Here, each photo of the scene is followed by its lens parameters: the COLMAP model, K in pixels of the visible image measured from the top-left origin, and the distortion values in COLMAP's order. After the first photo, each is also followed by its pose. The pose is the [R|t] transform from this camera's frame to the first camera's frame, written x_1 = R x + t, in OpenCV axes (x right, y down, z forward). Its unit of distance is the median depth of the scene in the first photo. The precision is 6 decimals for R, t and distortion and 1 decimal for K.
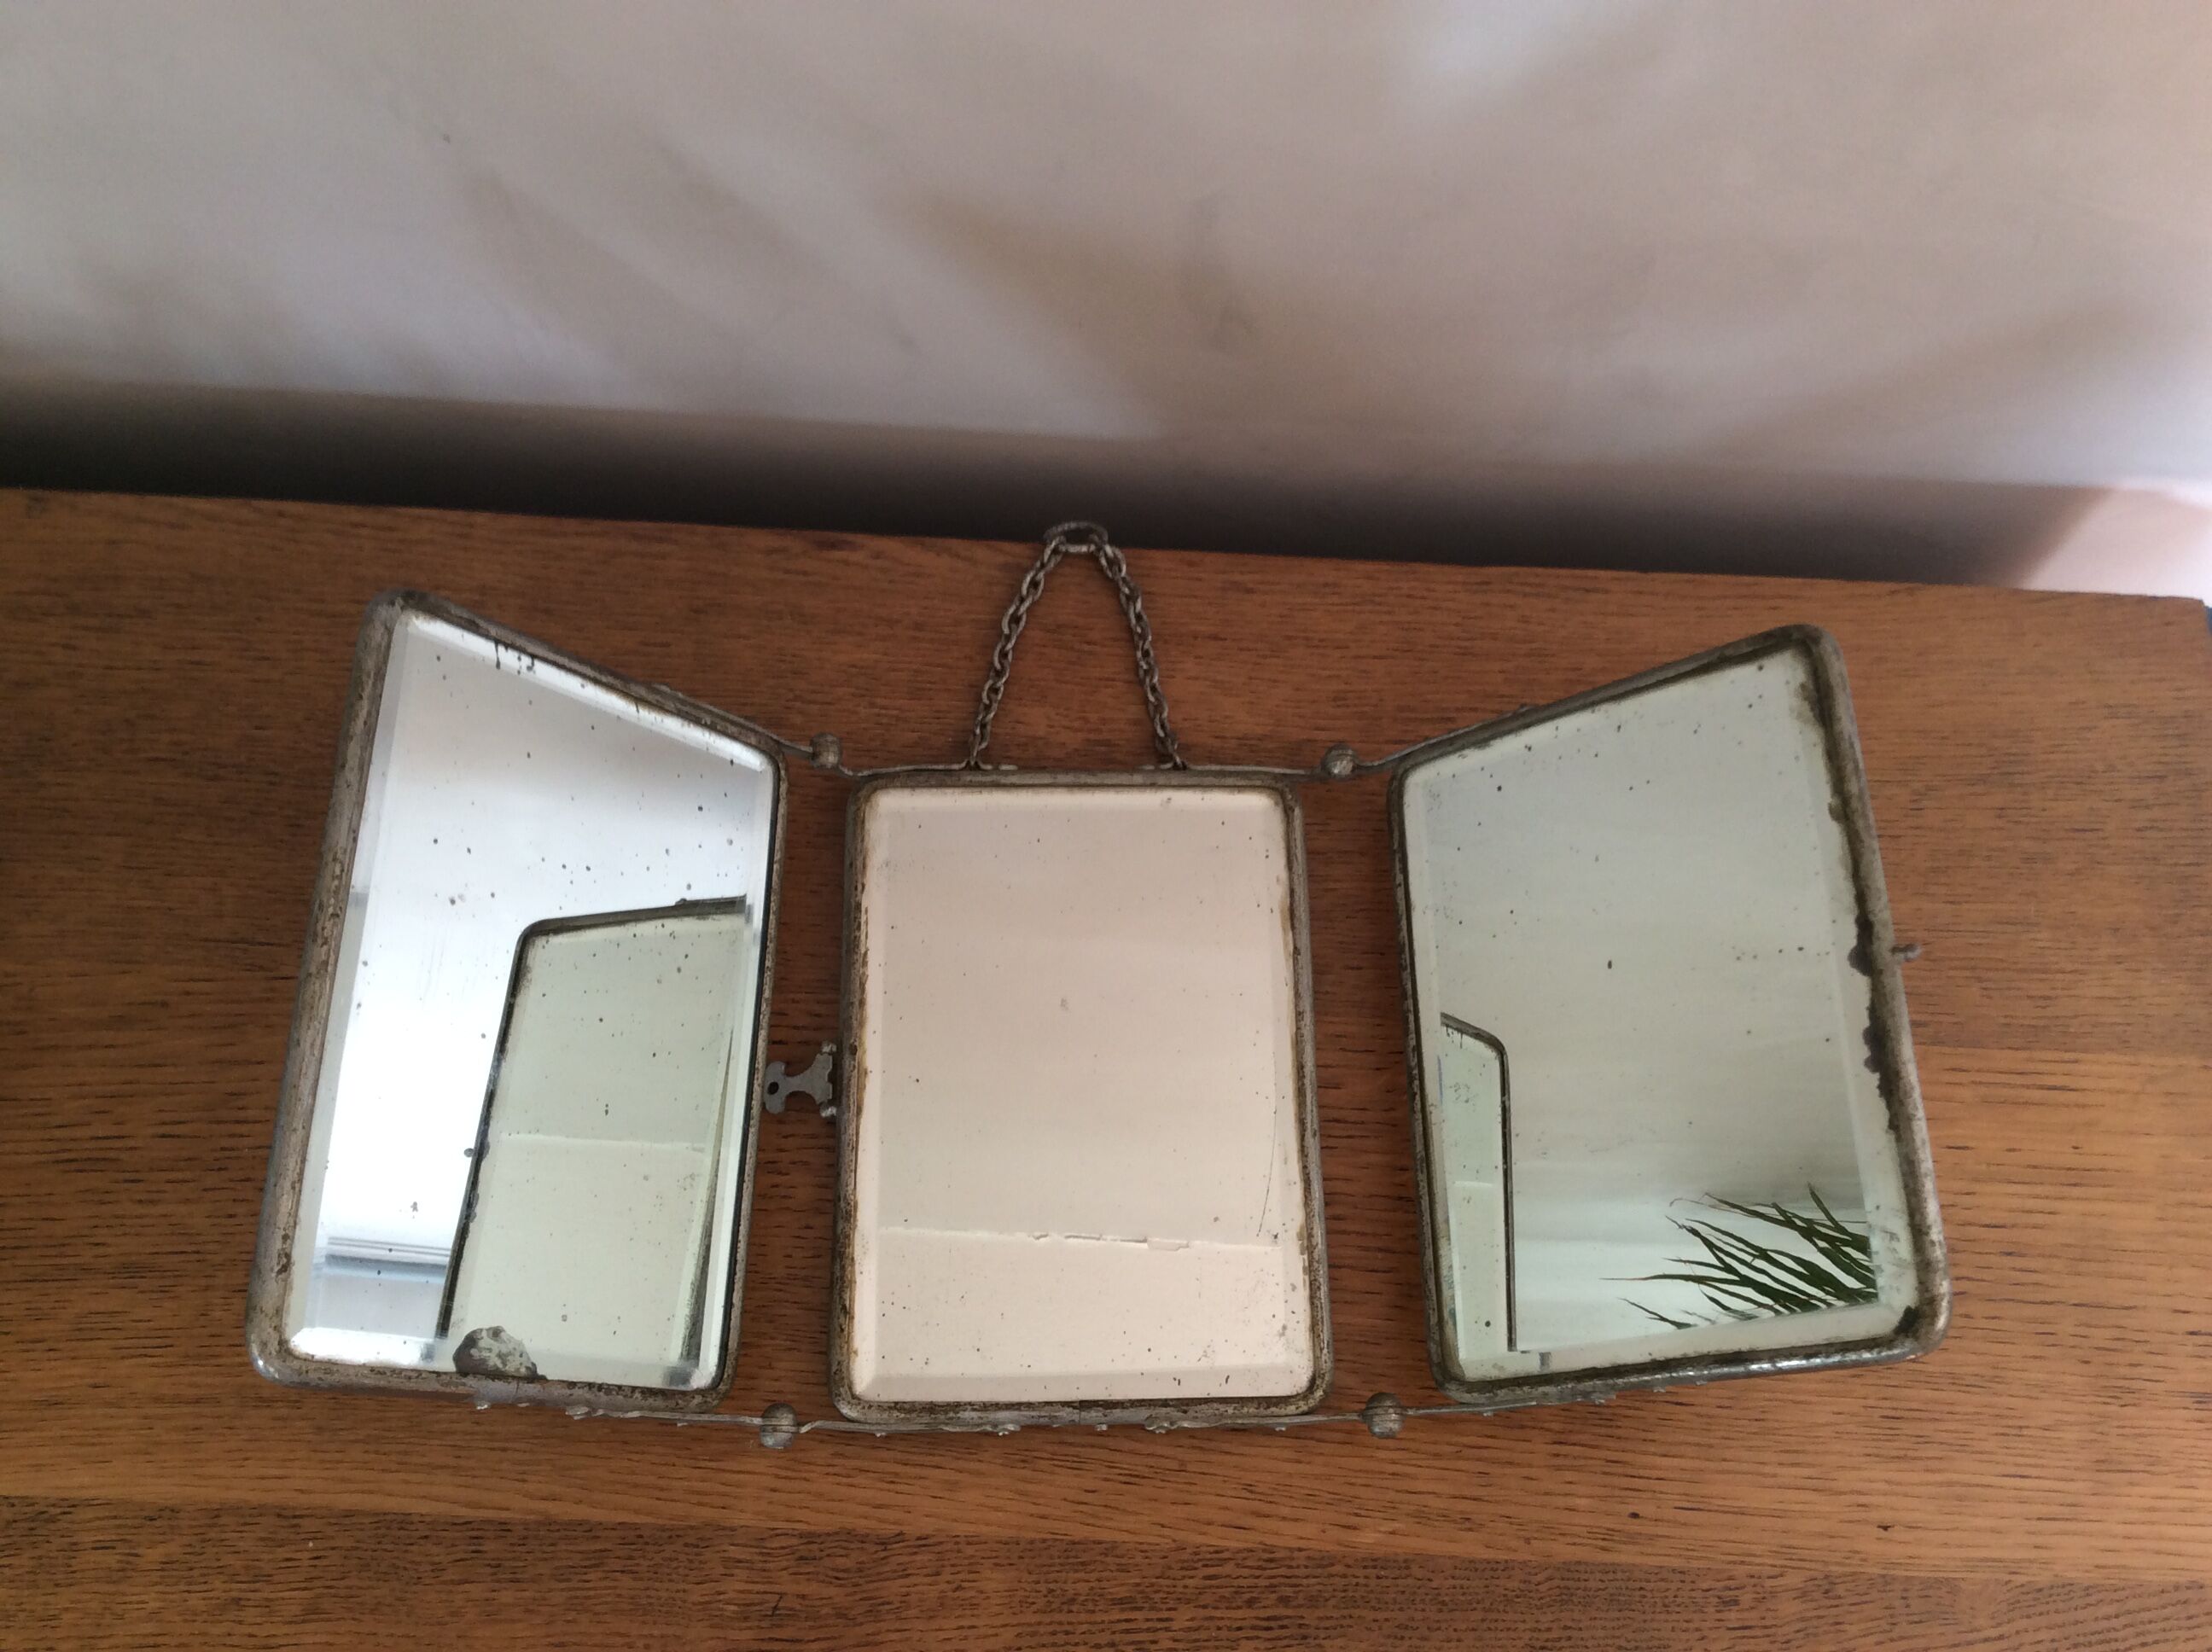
lens RADIAL K [[1912.5, 0, 1126.9], [0, 1912.5, 846.4], [0, 0, 1]] dist [0.121592, -0.249417]
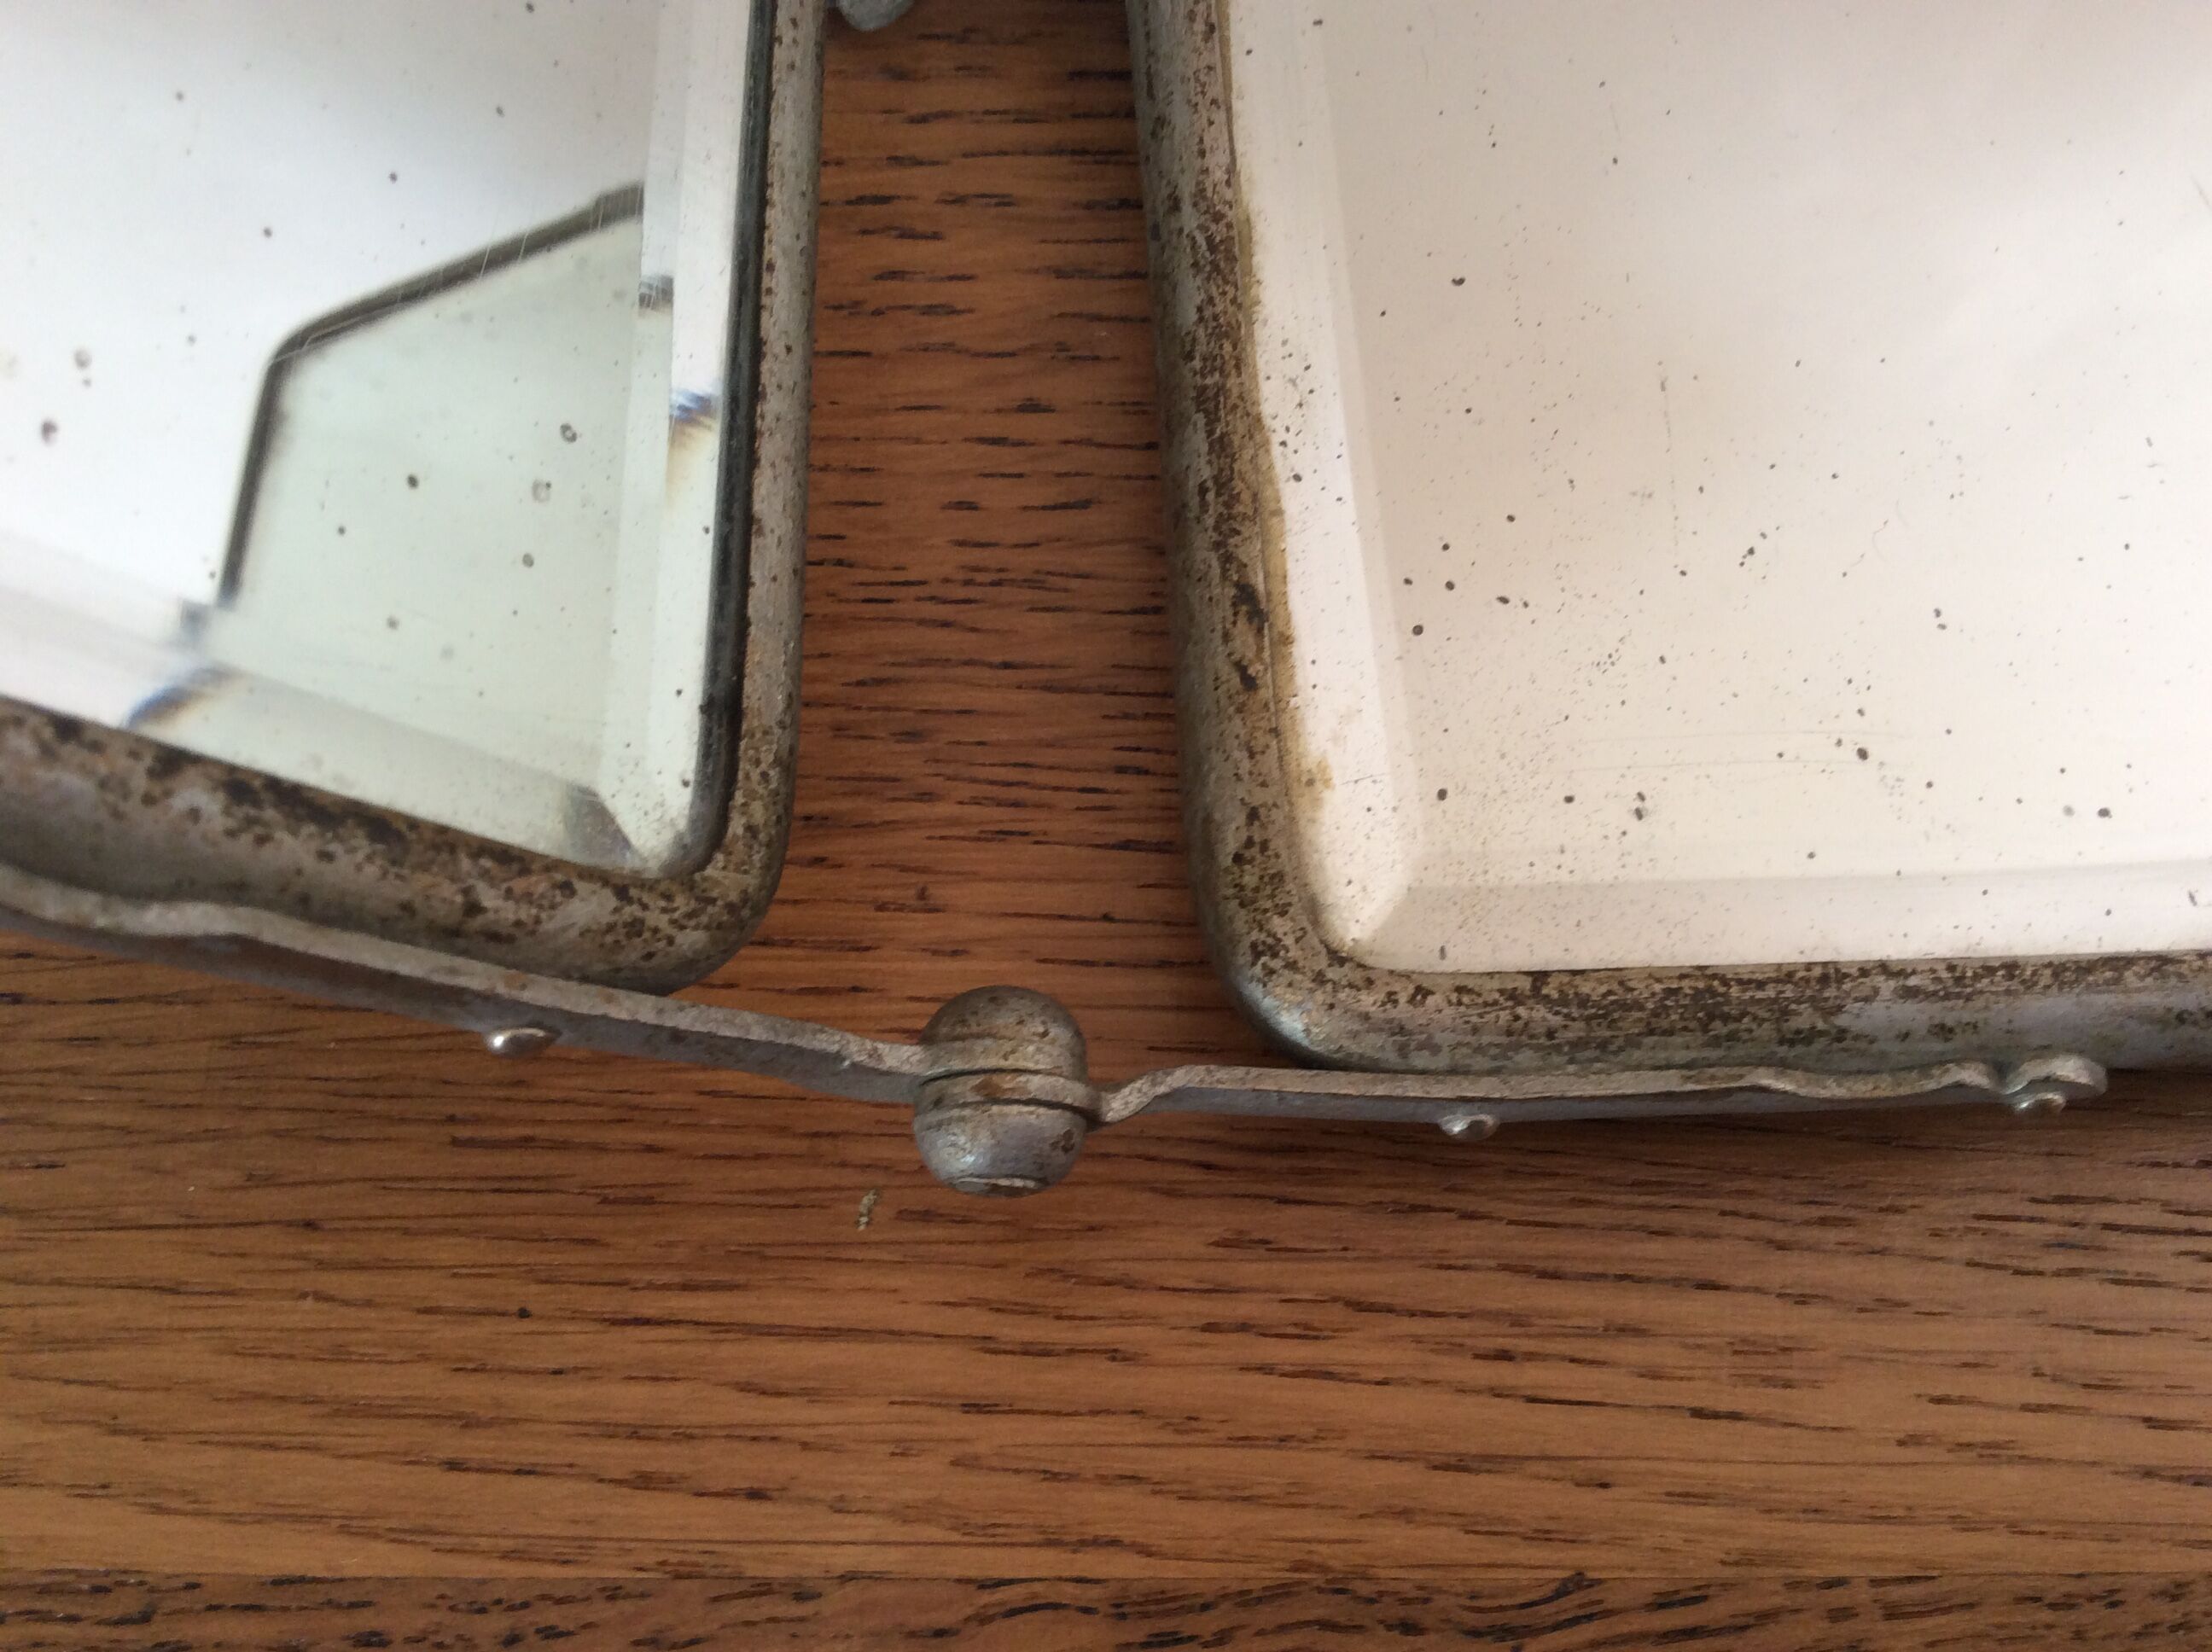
lens RADIAL K [[1912.5, 0, 1126.9], [0, 1912.5, 846.4], [0, 0, 1]] dist [0.121592, -0.249417]
pose [[0.999145, -0.041195, 0.003393, -0.163628], [0.041211, 0.999139, -0.004814, 0.270516], [-0.003191, 0.004950, 0.999983, 0.779387]]
